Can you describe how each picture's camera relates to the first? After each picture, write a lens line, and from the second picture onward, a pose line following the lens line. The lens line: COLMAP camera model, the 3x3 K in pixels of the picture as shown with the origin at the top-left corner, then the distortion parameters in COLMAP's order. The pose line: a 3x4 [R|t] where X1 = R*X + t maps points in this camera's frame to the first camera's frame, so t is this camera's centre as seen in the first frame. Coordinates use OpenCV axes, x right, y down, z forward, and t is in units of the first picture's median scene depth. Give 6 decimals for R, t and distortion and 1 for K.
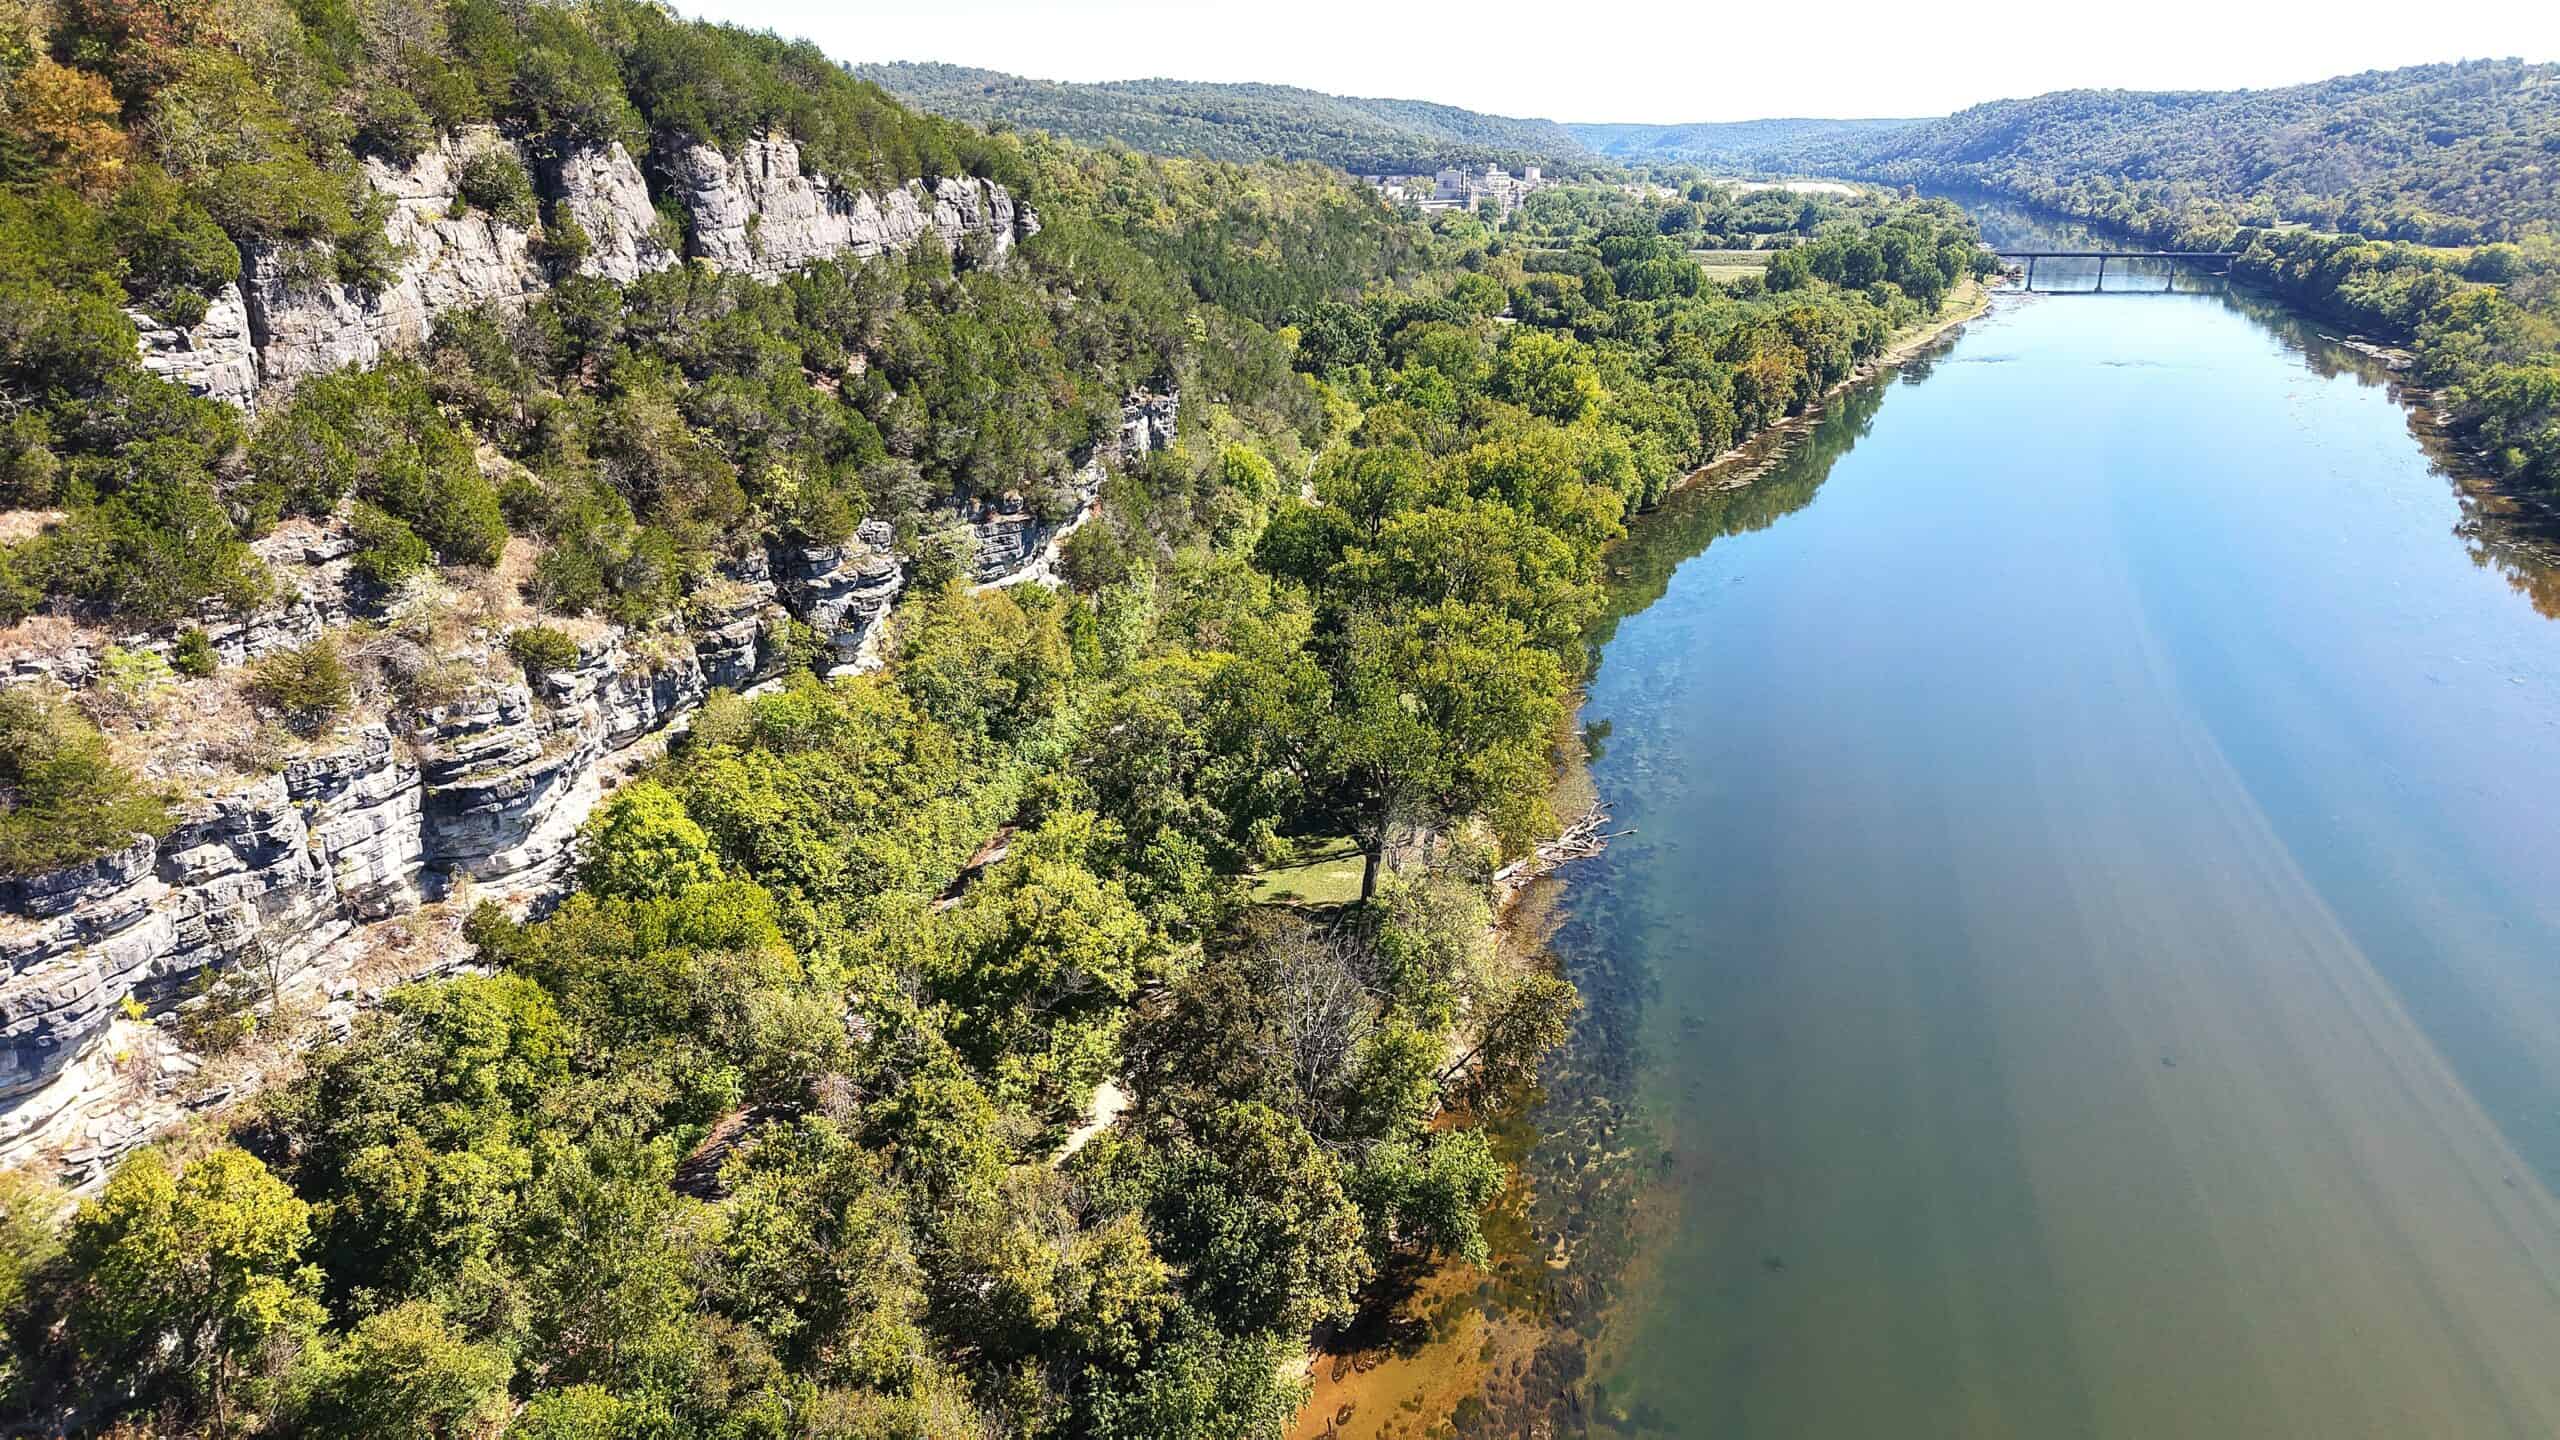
lens RADIAL K [[1717.2, 0, 1280.7], [0, 1717.2, 732.2], [0, 0, 1]] dist [0.041933, -0.041528]
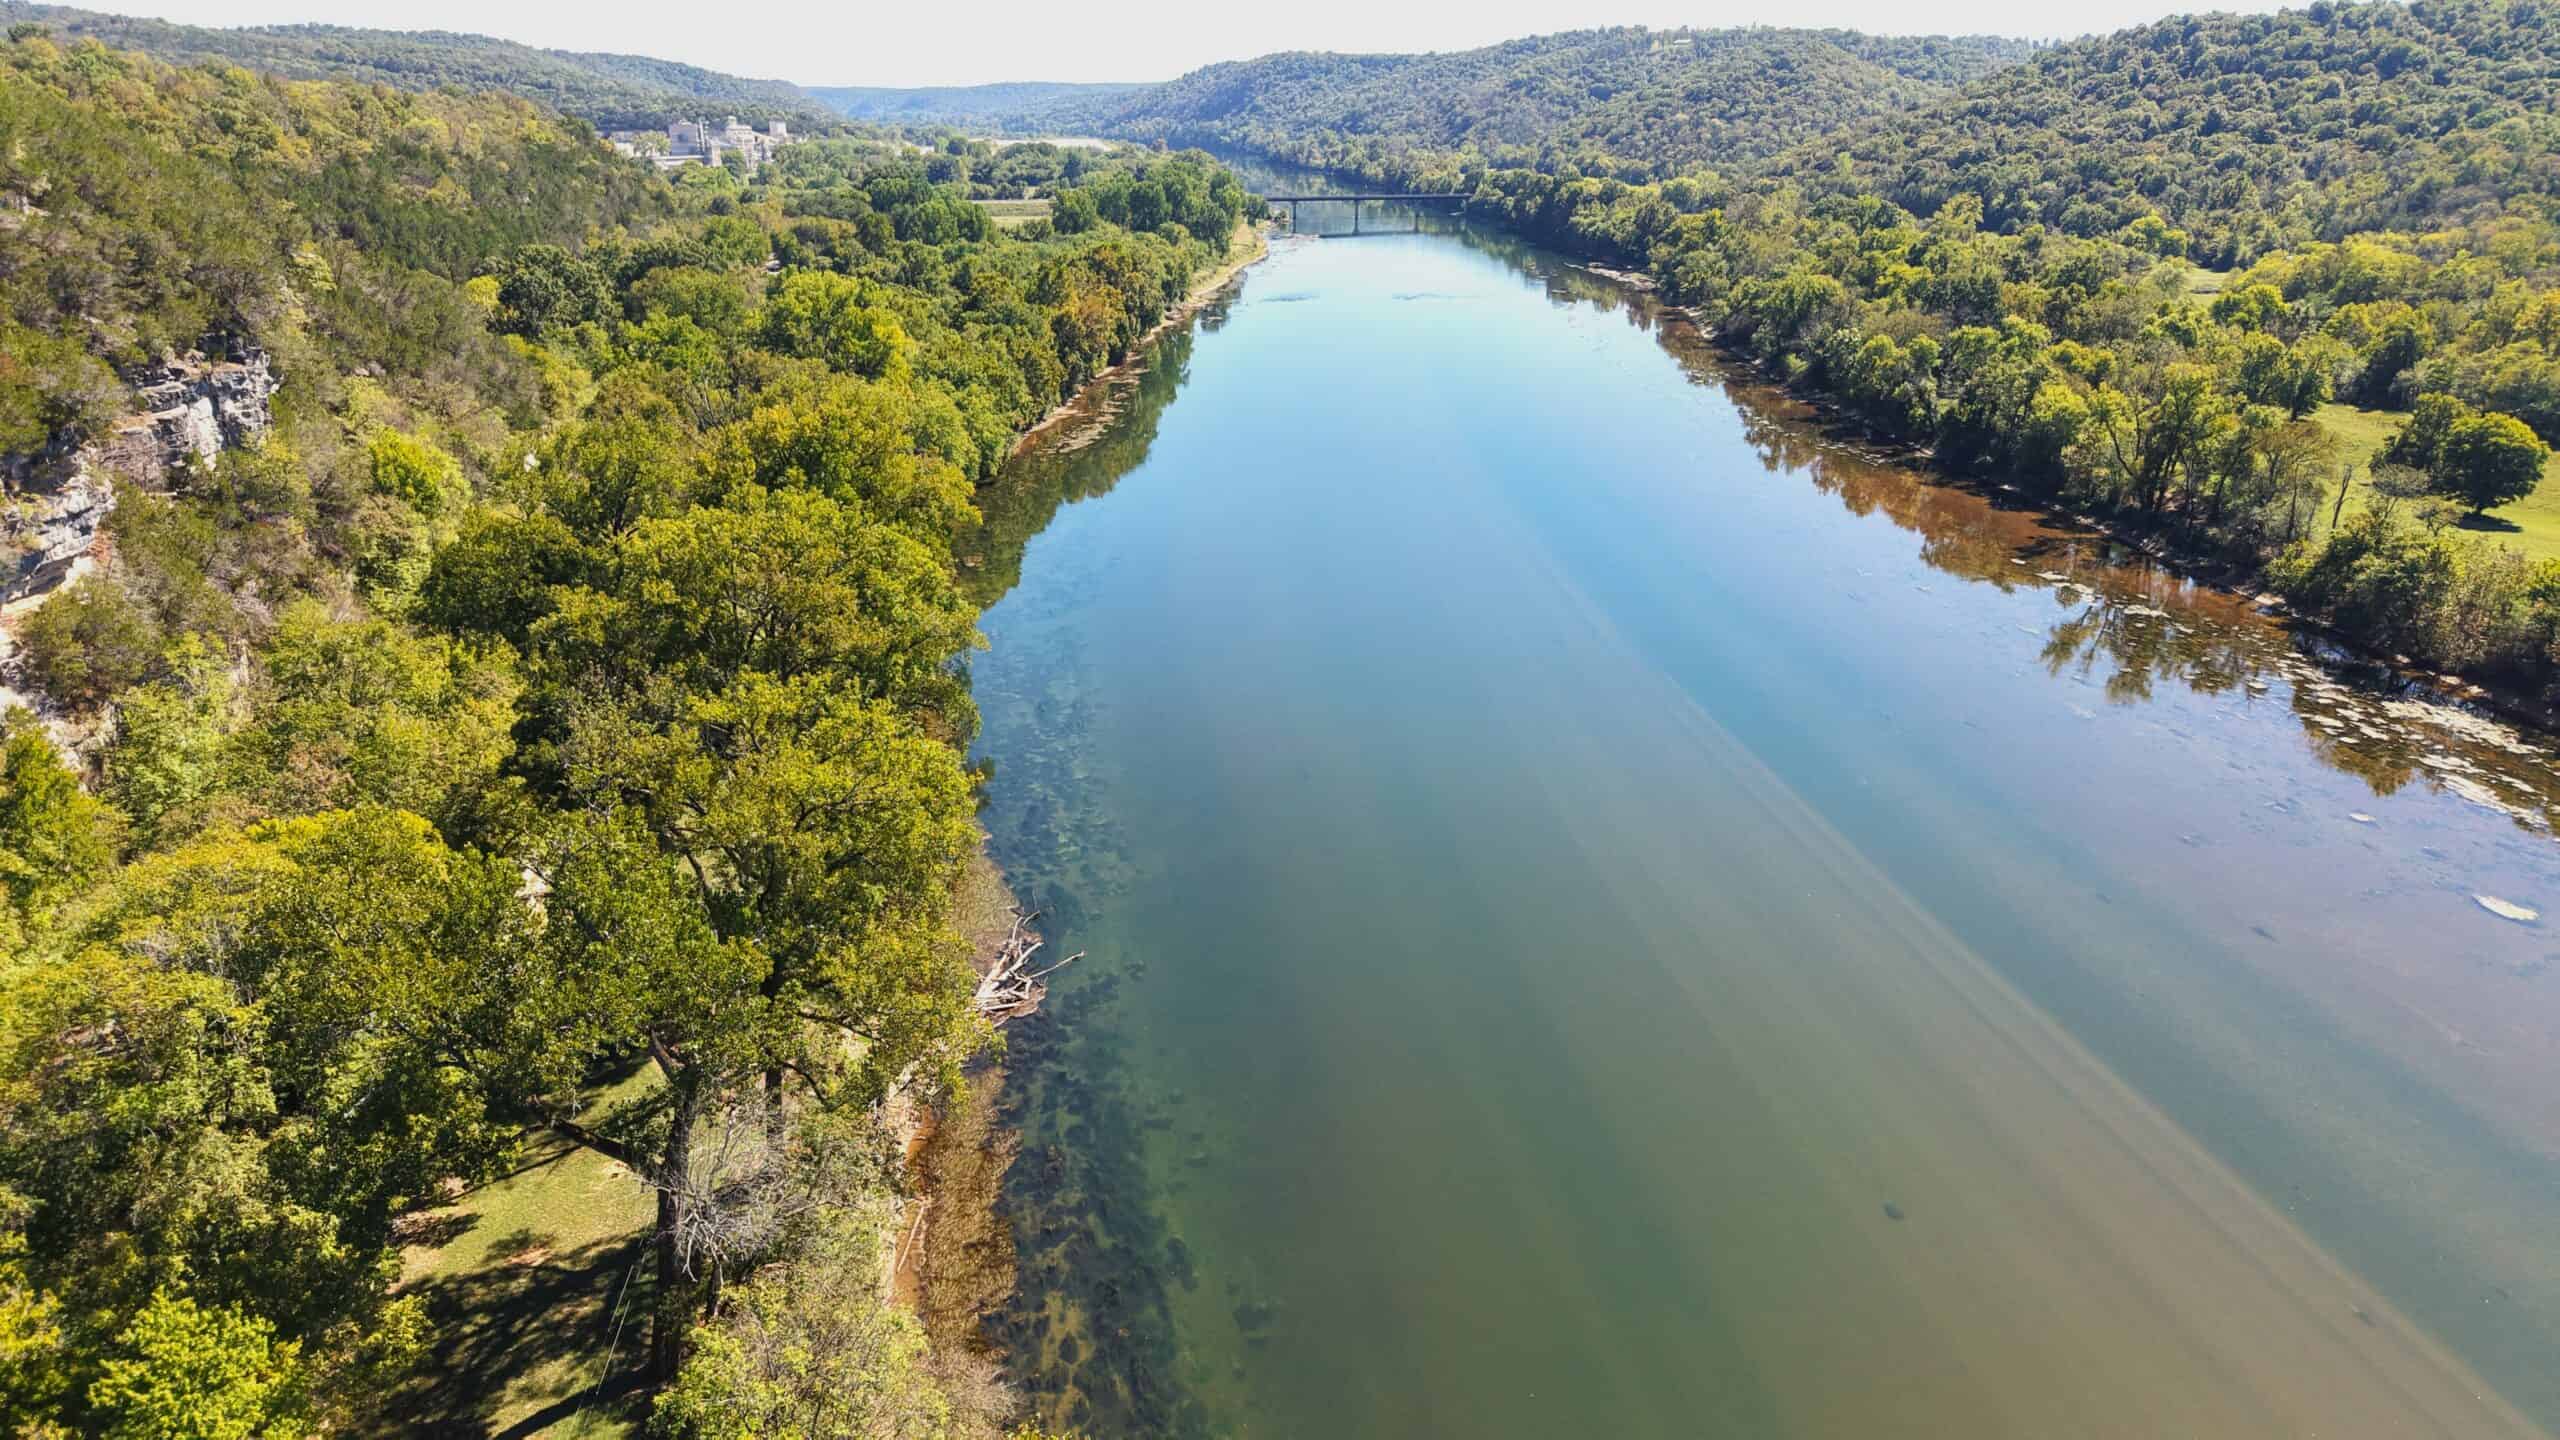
lens RADIAL K [[1694.6, 0, 1286.7], [0, 1694.6, 739.6], [0, 0, 1]] dist [0.038174, -0.046310]
pose [[0.915771, -0.139295, 0.376777, 0.013662], [0.130071, 0.990246, 0.049952, -0.017905], [-0.380060, 0.003263, 0.924956, 0.122864]]
